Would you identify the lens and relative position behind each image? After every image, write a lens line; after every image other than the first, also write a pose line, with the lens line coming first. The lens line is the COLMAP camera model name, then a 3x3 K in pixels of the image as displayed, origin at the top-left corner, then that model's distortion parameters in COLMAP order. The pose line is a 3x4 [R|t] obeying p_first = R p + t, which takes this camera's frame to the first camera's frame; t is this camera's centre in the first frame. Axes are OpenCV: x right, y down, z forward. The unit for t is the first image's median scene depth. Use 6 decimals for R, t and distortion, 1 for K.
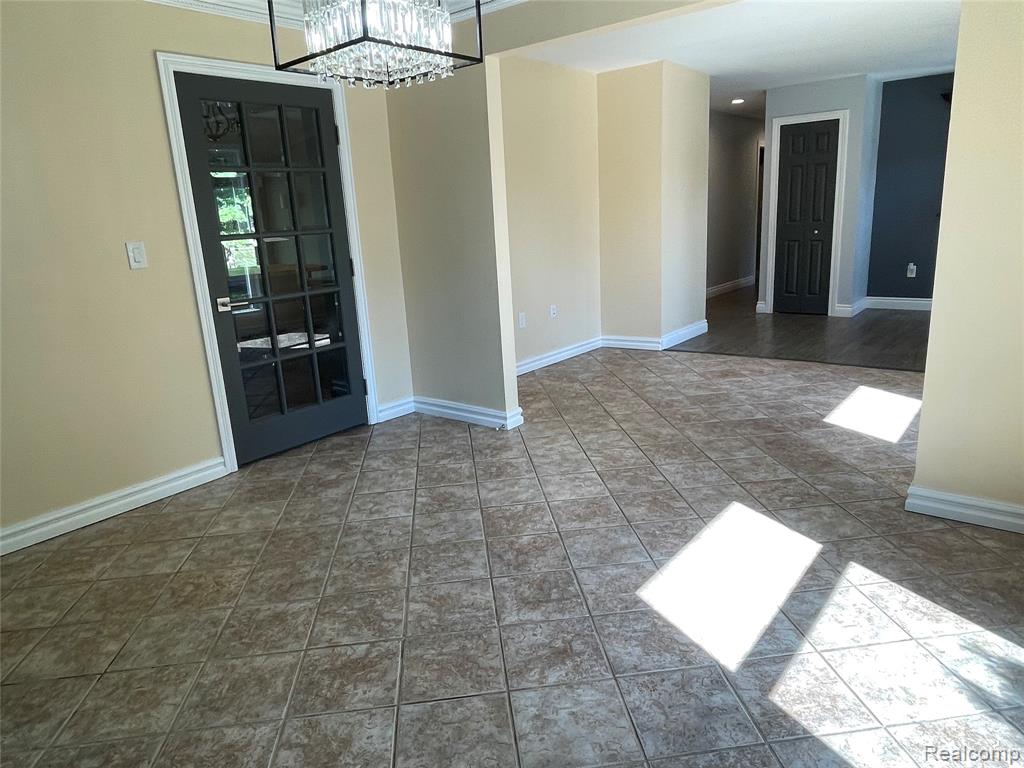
lens RADIAL K [[676.7, 0, 507.8], [0, 676.7, 386.2], [0, 0, 1]] dist [0.010120, -0.019534]
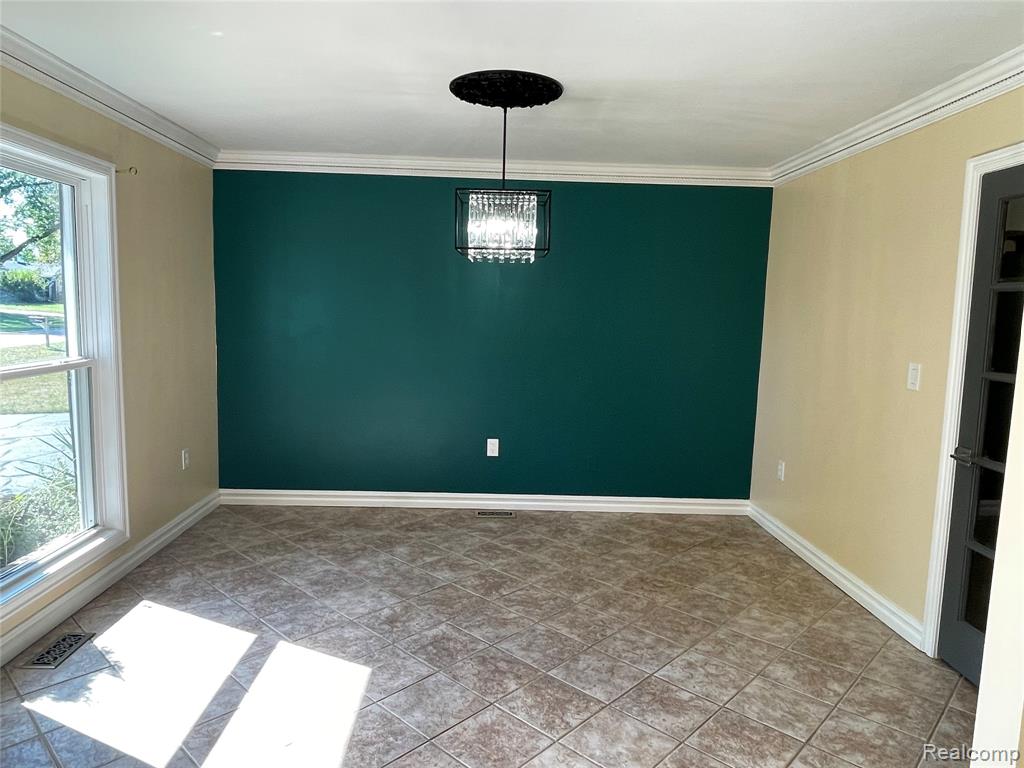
lens RADIAL K [[676.7, 0, 507.8], [0, 676.7, 386.2], [0, 0, 1]] dist [0.010120, -0.019534]
pose [[-0.760557, 0.109054, -0.640047, 0.597407], [-0.148123, 0.930653, 0.334581, -0.484728], [0.632149, 0.349274, -0.691661, 1.517678]]
